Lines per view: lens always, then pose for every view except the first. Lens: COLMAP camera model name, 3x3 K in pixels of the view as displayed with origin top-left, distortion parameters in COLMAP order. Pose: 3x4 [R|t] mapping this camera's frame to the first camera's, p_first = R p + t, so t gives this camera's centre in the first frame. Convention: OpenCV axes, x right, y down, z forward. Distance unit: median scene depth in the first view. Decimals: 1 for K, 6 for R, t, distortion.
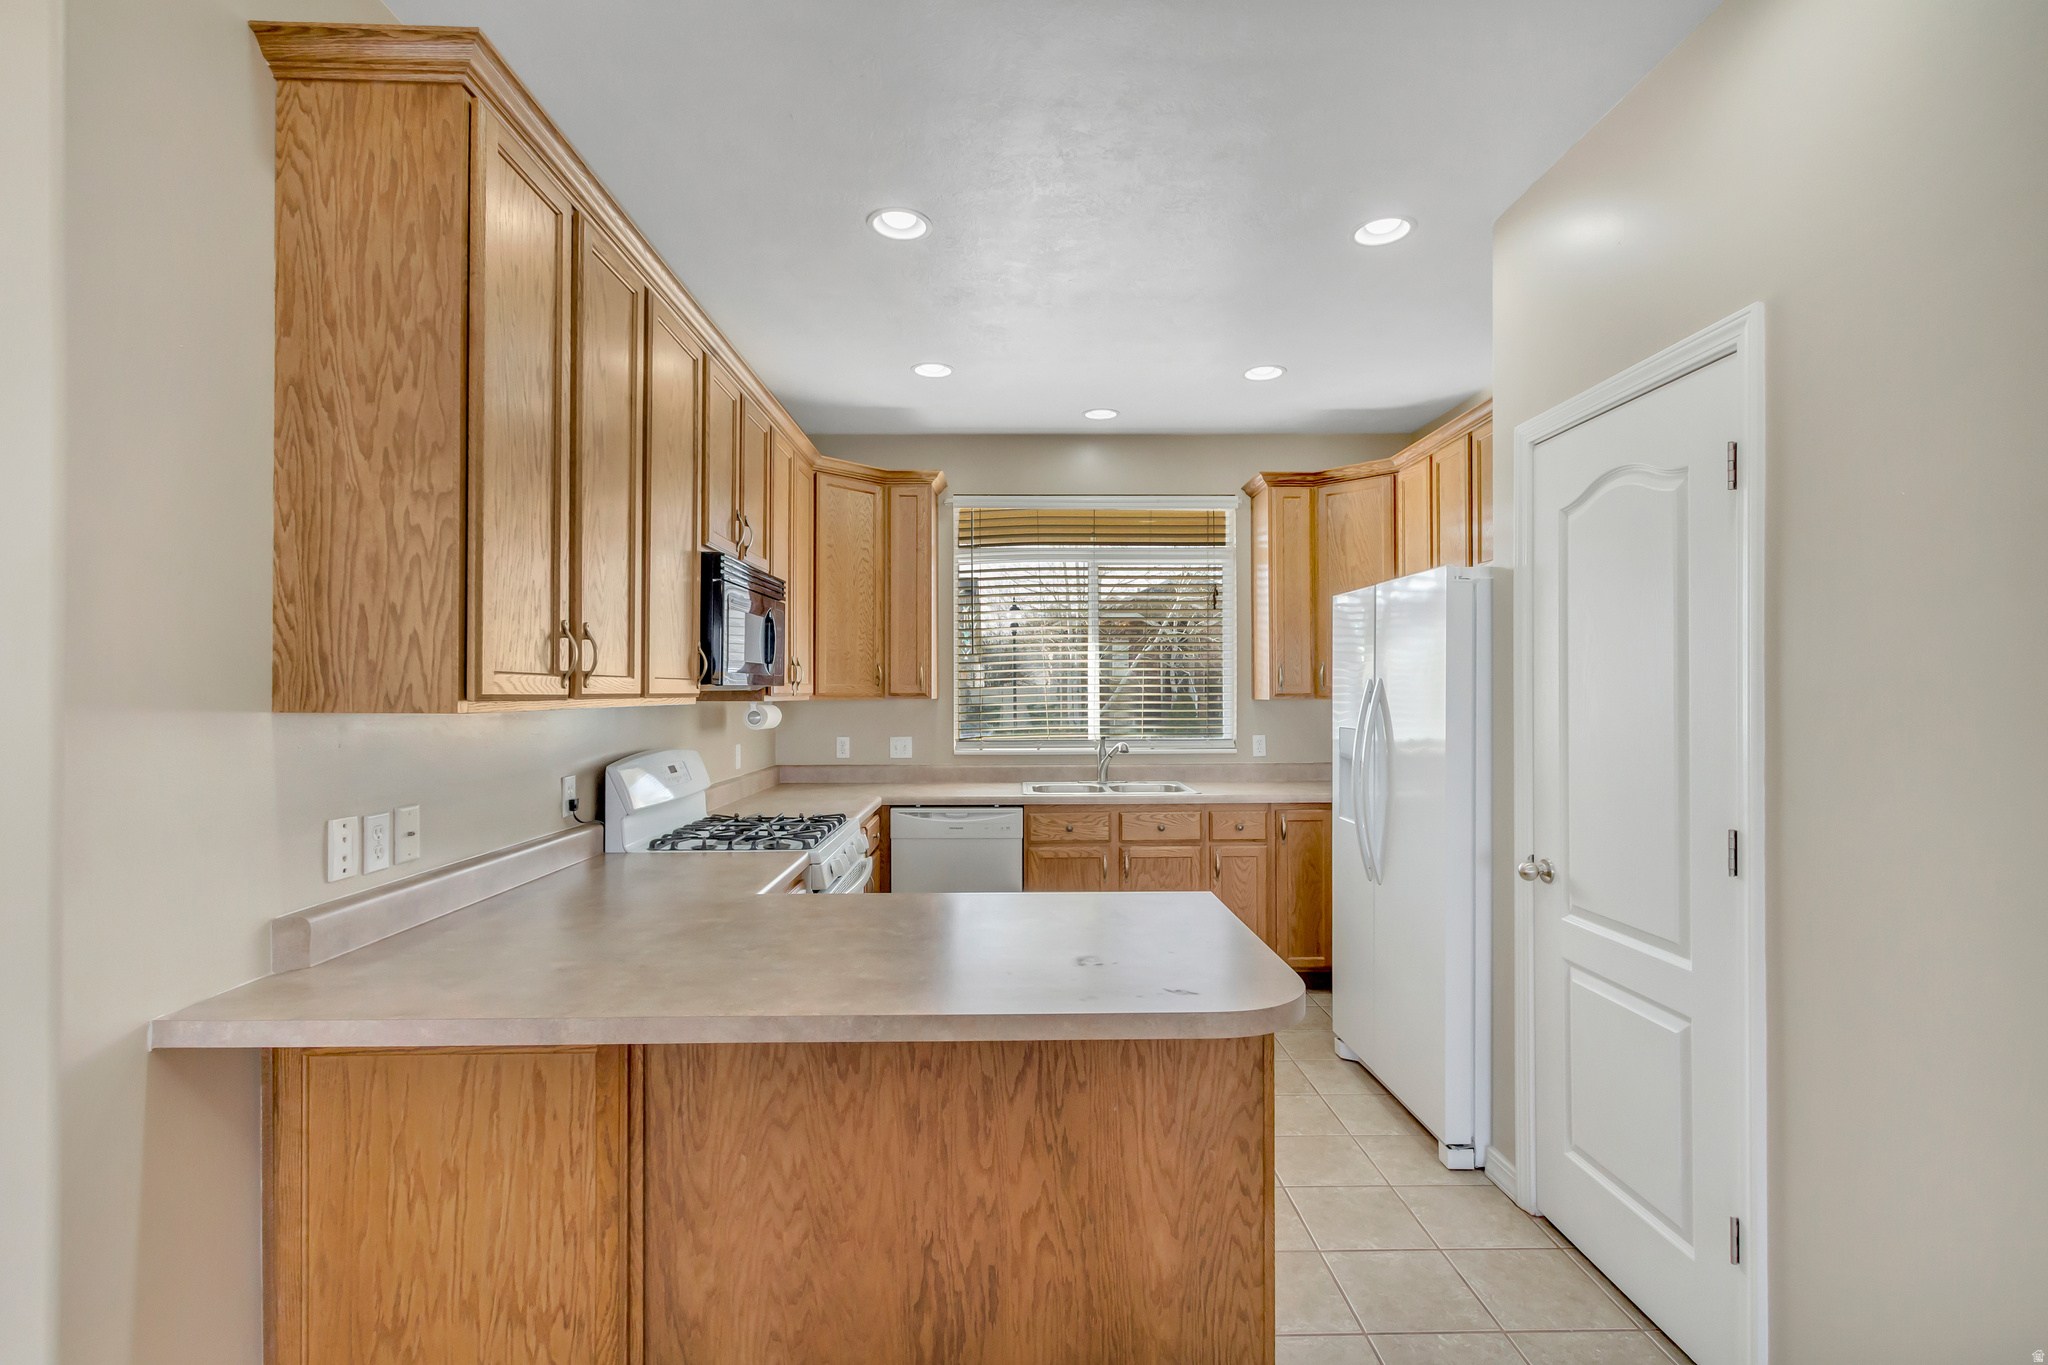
lens RADIAL K [[951.9, 0, 1026.2], [0, 951.9, 691.7], [0, 0, 1]] dist [0.008409, 0.000035]
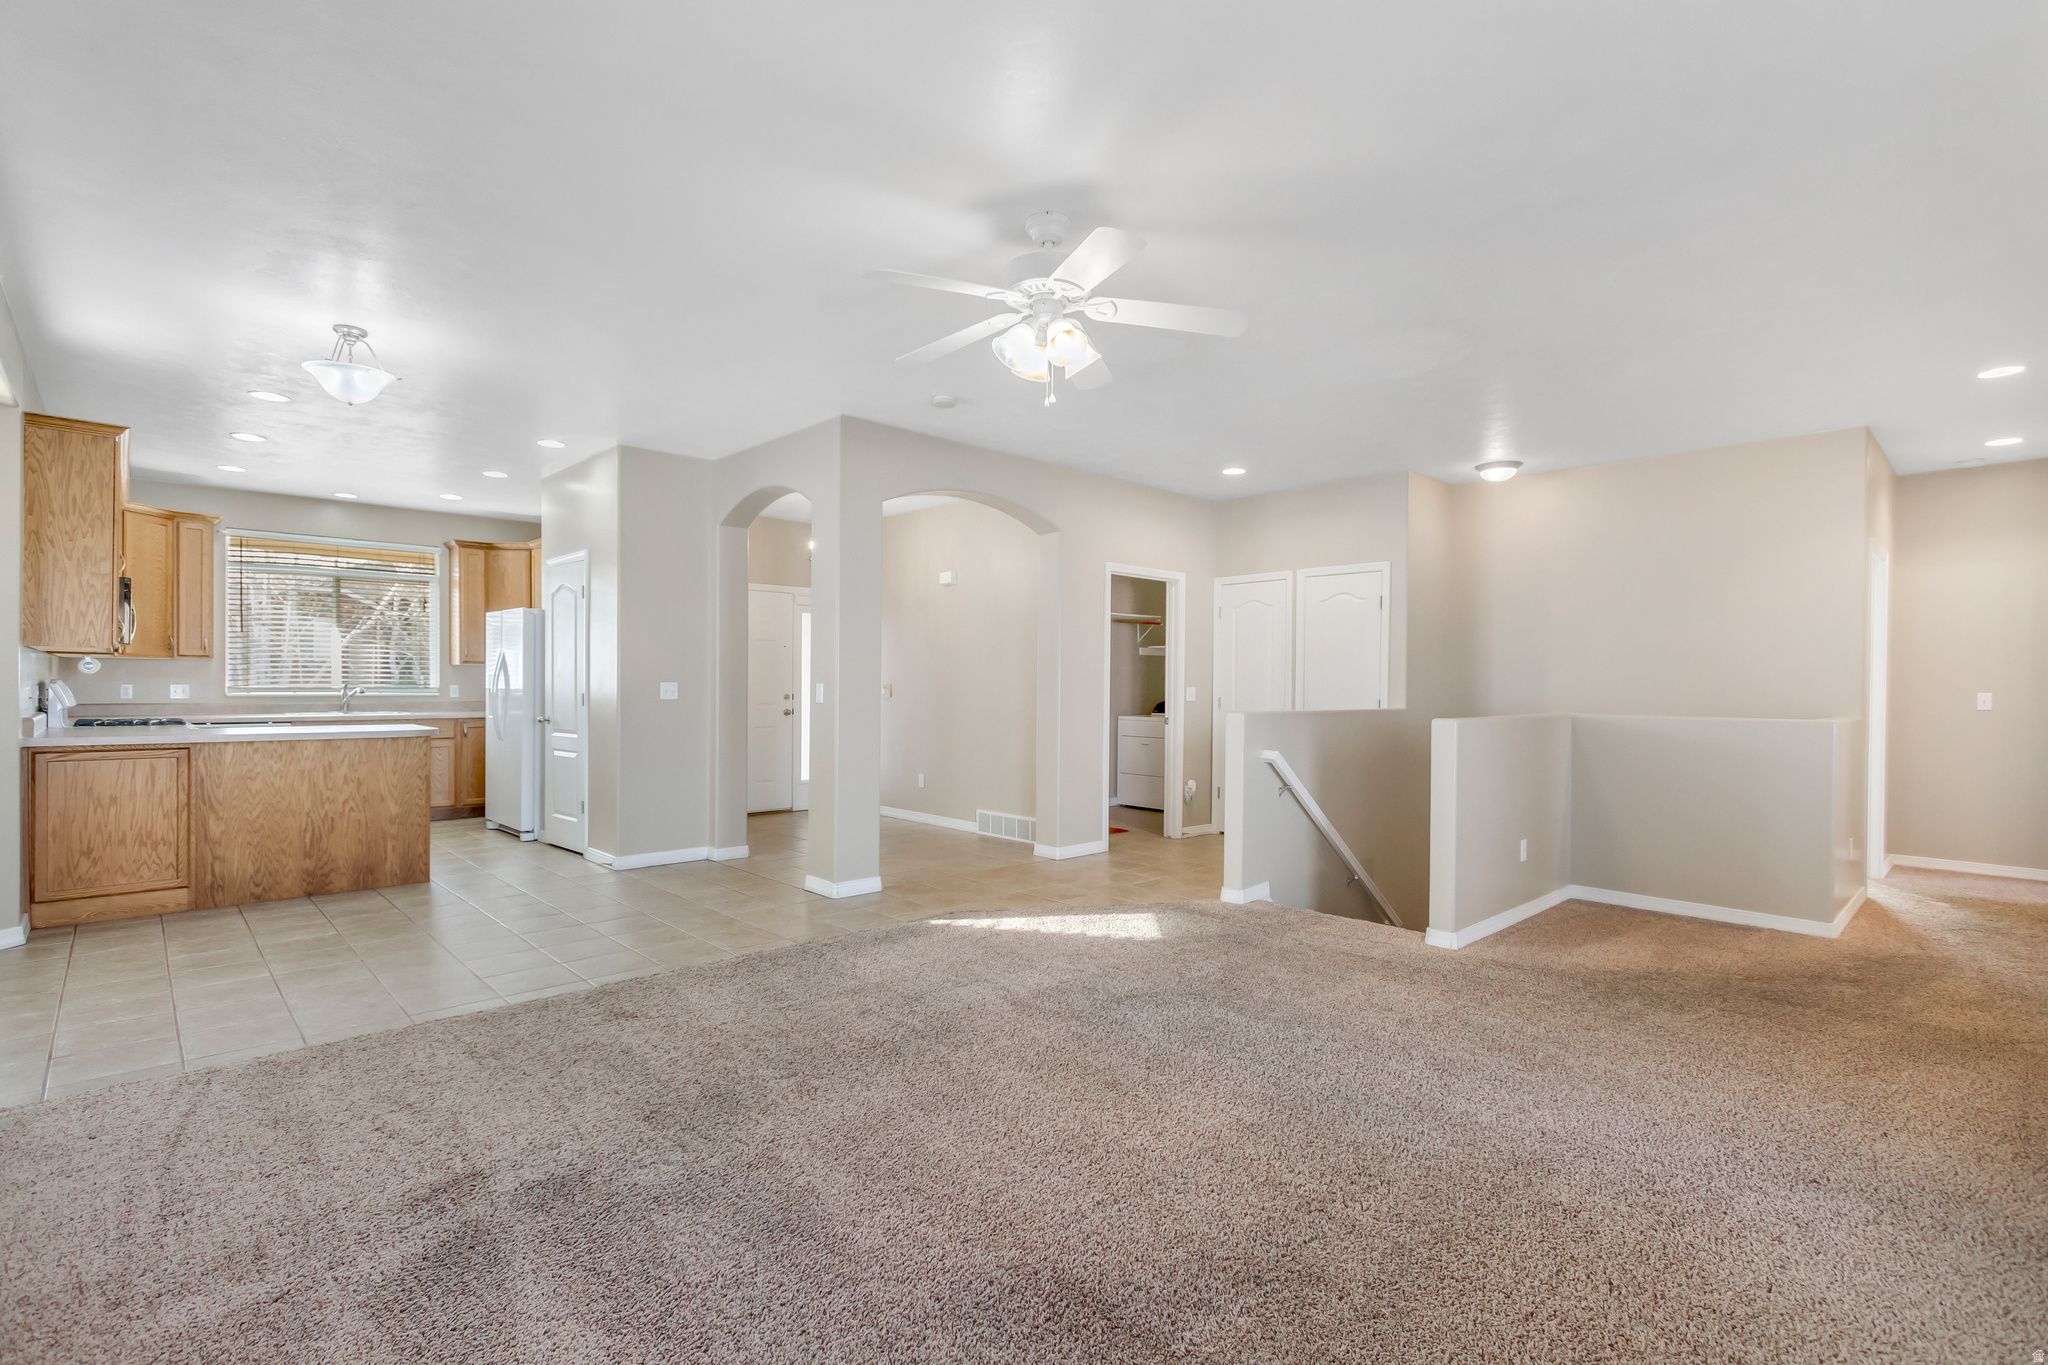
lens RADIAL K [[947.4, 0, 1027.7], [0, 947.4, 690.8], [0, 0, 1]] dist [0.008398, -0.001323]
pose [[0.737058, 0.002638, 0.675825, -0.497657], [-0.009149, 0.999940, 0.006075, 0.111668], [-0.675768, -0.010661, 0.737037, -3.139553]]
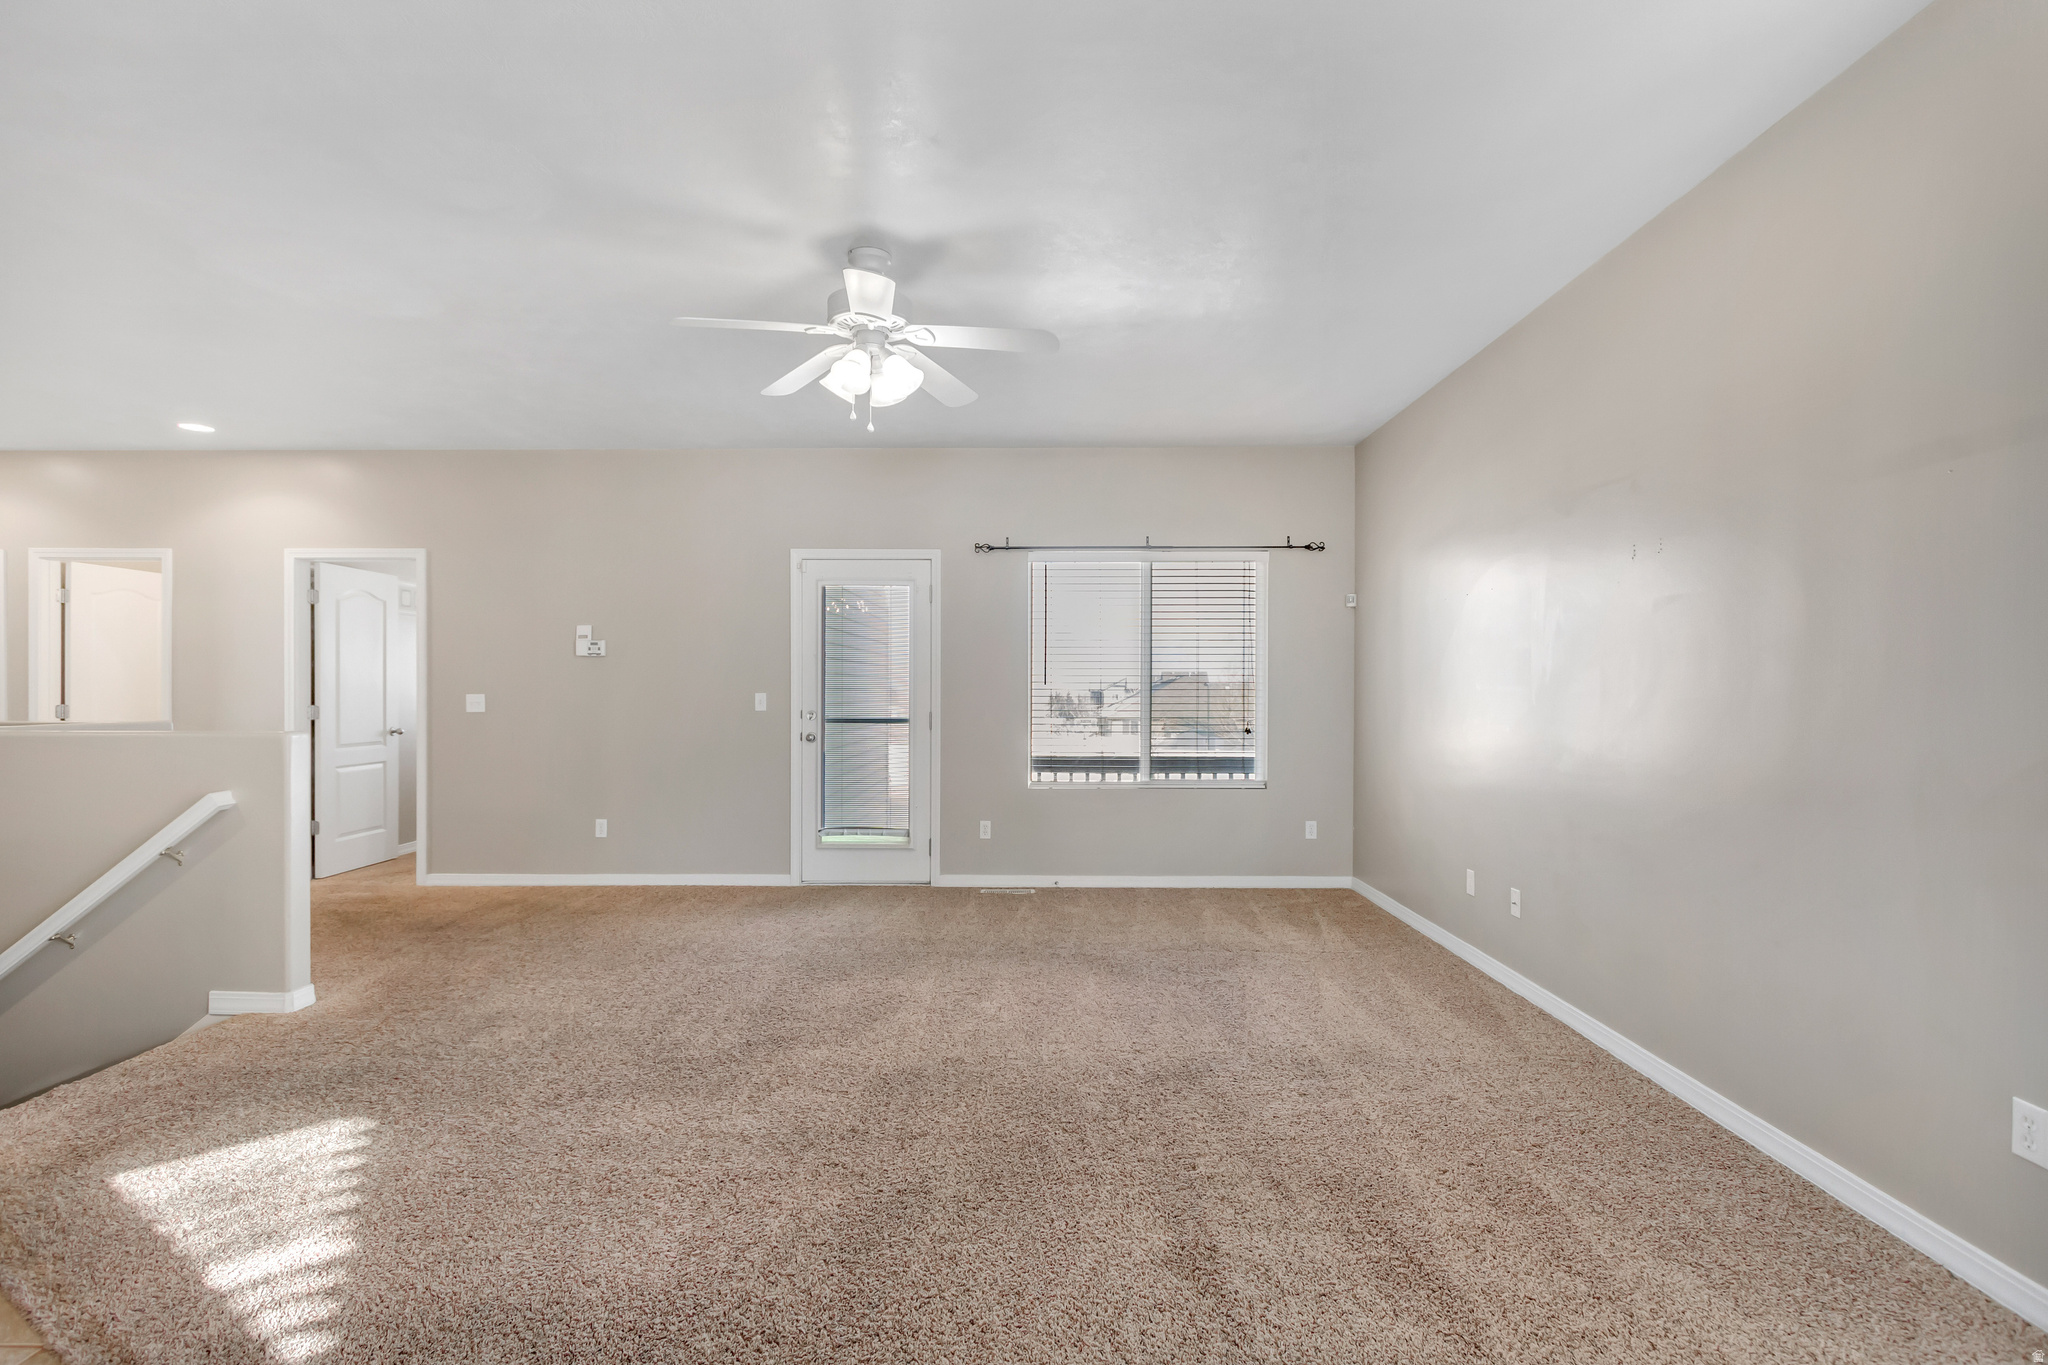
lens RADIAL K [[951.9, 0, 1026.2], [0, 951.9, 691.7], [0, 0, 1]] dist [0.008409, 0.000035]
pose [[-0.998387, -0.000573, 0.056768, 0.426754], [-0.000654, 0.999999, -0.001412, 0.114393], [-0.056767, -0.001446, -0.998386, 0.290812]]
